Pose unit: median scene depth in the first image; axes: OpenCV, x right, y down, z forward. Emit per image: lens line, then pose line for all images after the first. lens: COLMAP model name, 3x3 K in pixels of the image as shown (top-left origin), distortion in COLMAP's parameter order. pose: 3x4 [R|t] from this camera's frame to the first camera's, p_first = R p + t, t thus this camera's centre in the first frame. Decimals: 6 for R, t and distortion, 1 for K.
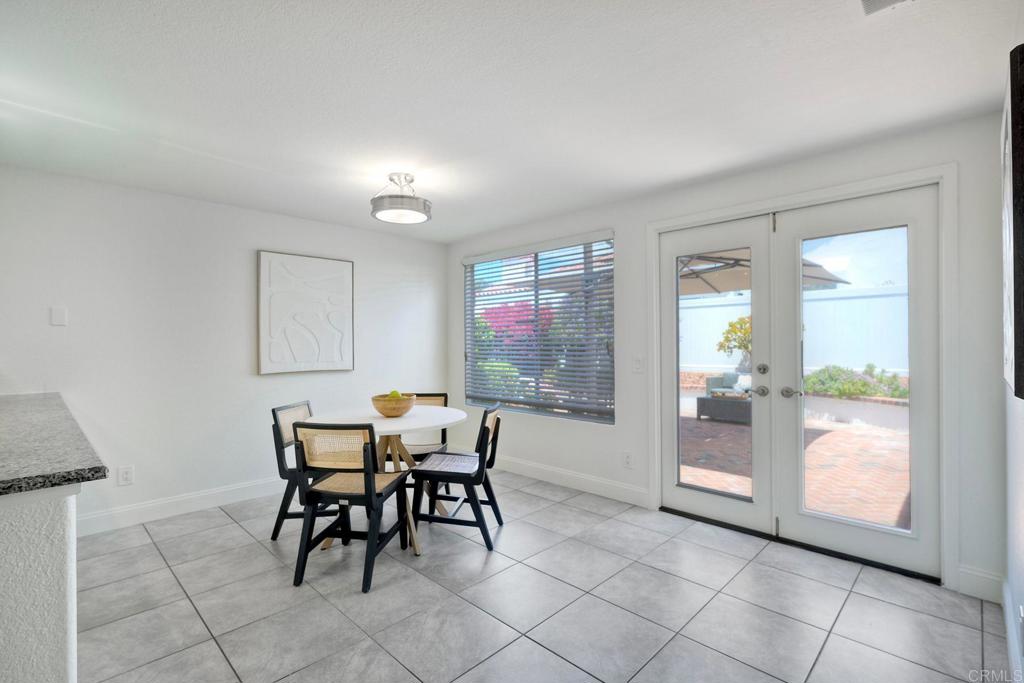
lens RADIAL K [[477.4, 0, 511.3], [0, 477.4, 343.3], [0, 0, 1]] dist [0.004087, 0.000594]
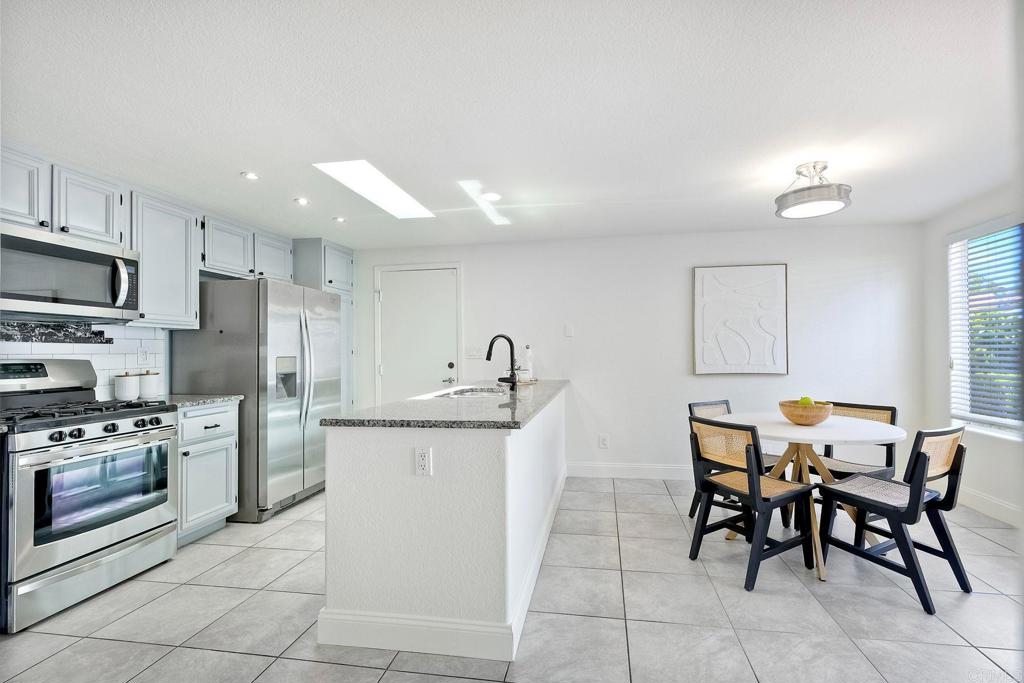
lens RADIAL K [[444.8, 0, 517.9], [0, 444.8, 345.7], [0, 0, 1]] dist [-0.002099, 0.000997]
pose [[0.582665, -0.008158, -0.812671, 0.147879], [0.004337, 0.999967, -0.006929, 0.002379], [0.812701, 0.000513, 0.582681, 0.038387]]
